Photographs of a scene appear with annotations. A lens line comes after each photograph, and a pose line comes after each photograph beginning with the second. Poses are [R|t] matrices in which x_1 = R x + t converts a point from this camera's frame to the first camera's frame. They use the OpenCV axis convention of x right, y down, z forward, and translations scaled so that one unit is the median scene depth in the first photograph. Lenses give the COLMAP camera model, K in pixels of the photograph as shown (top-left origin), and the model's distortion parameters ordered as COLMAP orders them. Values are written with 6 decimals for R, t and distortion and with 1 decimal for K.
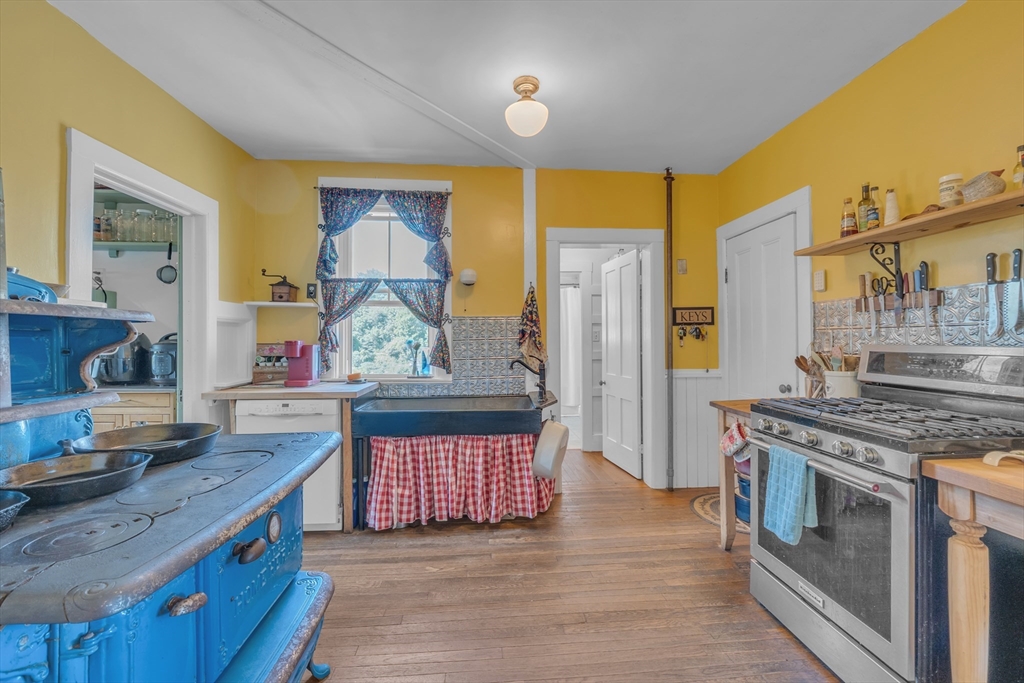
lens RADIAL K [[425.6, 0, 512.7], [0, 425.6, 337.9], [0, 0, 1]] dist [-0.015164, -0.000198]
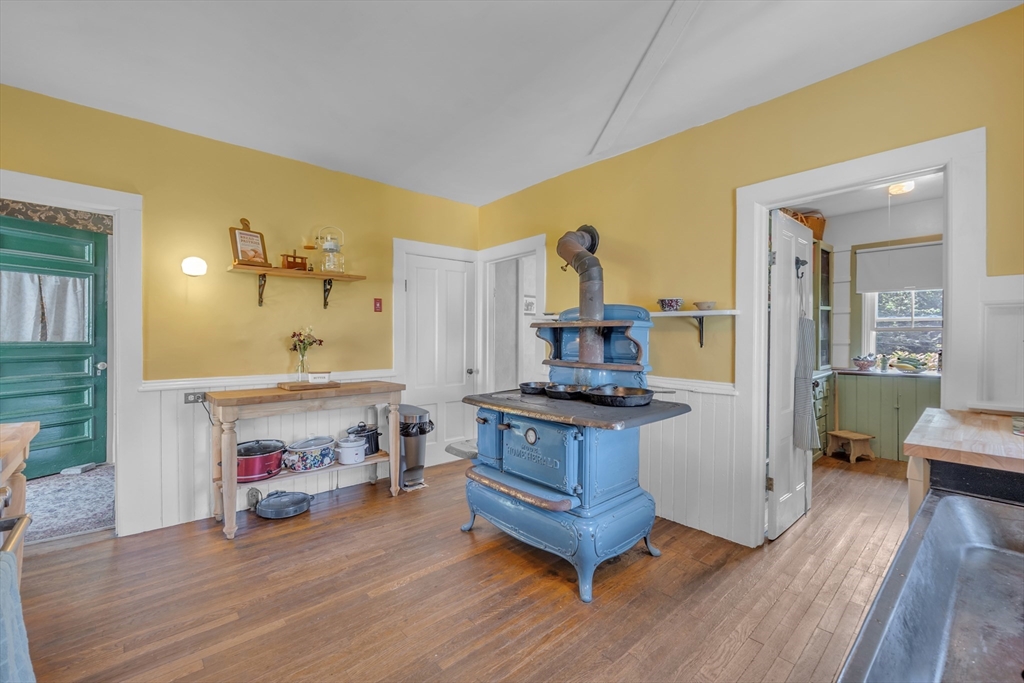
lens RADIAL K [[433.3, 0, 512.2], [0, 433.3, 334.2], [0, 0, 1]] dist [-0.001728, -0.000247]
pose [[-0.792915, 0.000917, -0.609331, 0.294931], [0.001701, 0.999998, -0.000707, -0.001651], [0.609329, -0.001597, -0.792916, 1.082935]]
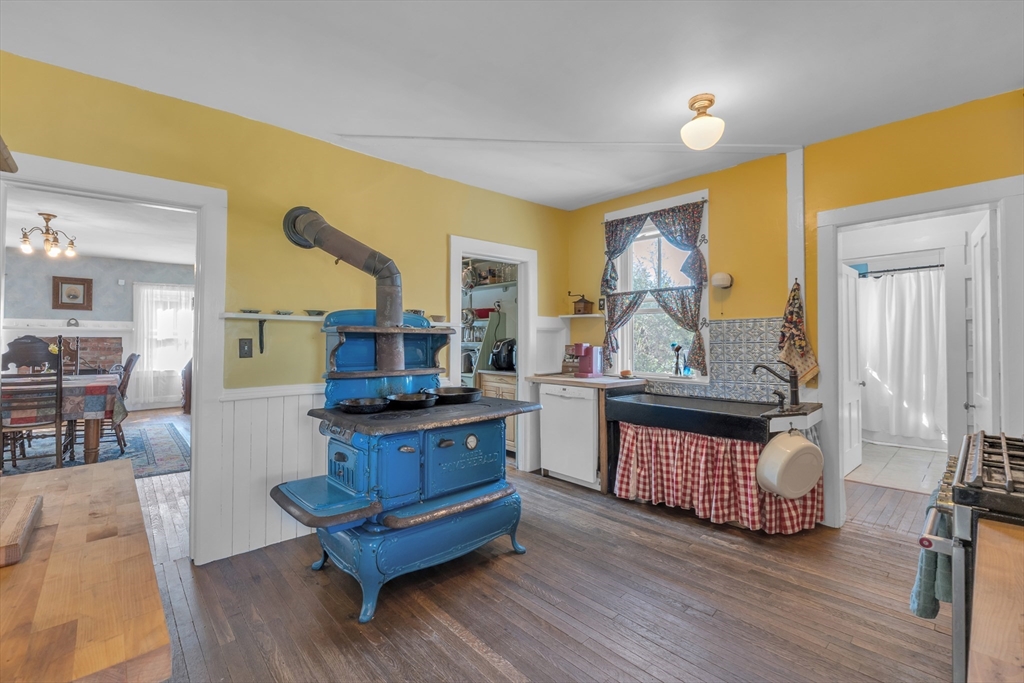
lens RADIAL K [[440.8, 0, 509.5], [0, 440.8, 338.0], [0, 0, 1]] dist [-0.015002, -0.000214]
pose [[0.611618, -0.005128, -0.791136, 0.479715], [0.001734, 0.999985, -0.005141, -0.003640], [0.791151, 0.001772, 0.611618, -0.034584]]
